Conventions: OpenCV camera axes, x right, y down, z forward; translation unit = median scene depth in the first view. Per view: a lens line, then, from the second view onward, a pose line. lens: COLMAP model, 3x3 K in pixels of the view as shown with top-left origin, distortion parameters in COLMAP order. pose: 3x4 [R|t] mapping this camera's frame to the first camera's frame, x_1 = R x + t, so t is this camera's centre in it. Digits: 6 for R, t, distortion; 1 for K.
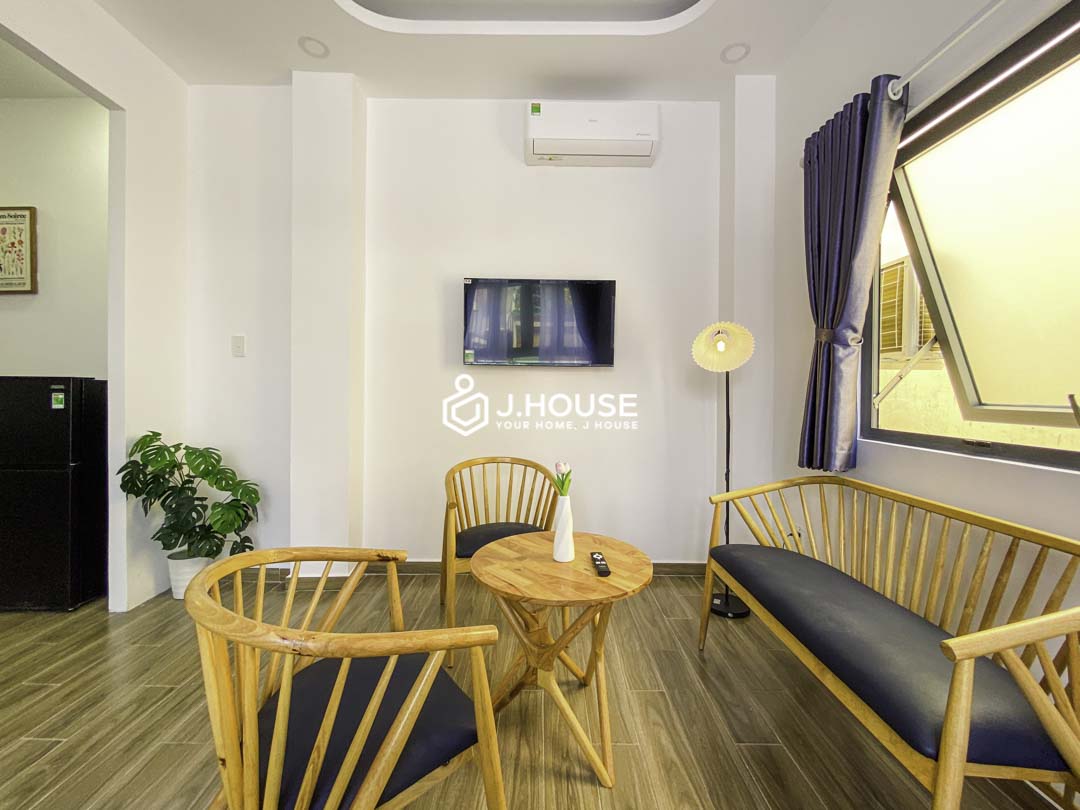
lens RADIAL K [[478.0, 0, 541.9], [0, 478.0, 395.0], [0, 0, 1]] dist [0.004935, 0.000193]
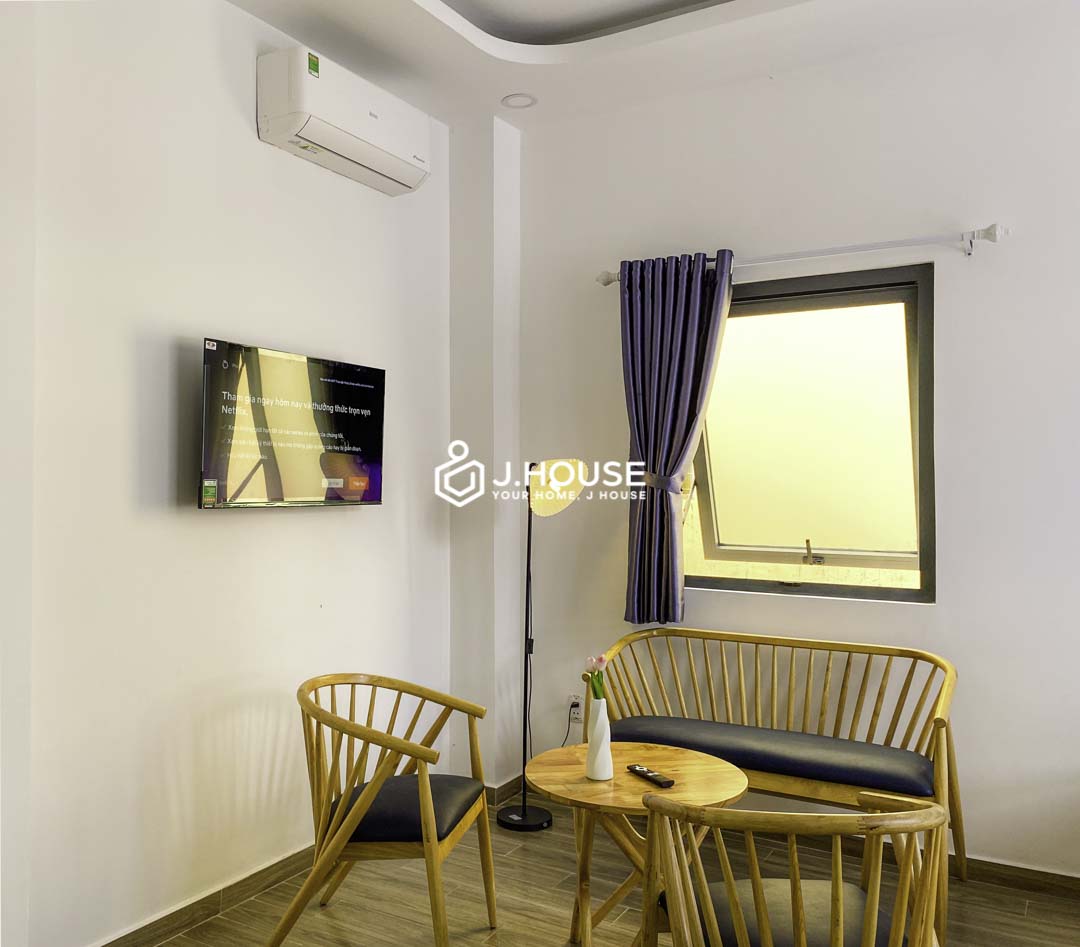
lens RADIAL K [[941.6, 0, 541.2], [0, 941.6, 466.8], [0, 0, 1]] dist [0.032313, -0.007559]
pose [[0.507681, 0.014945, 0.861416, -1.145267], [0.005228, 0.999778, -0.020427, -0.115227], [-0.861529, 0.014874, 0.507490, 0.250501]]
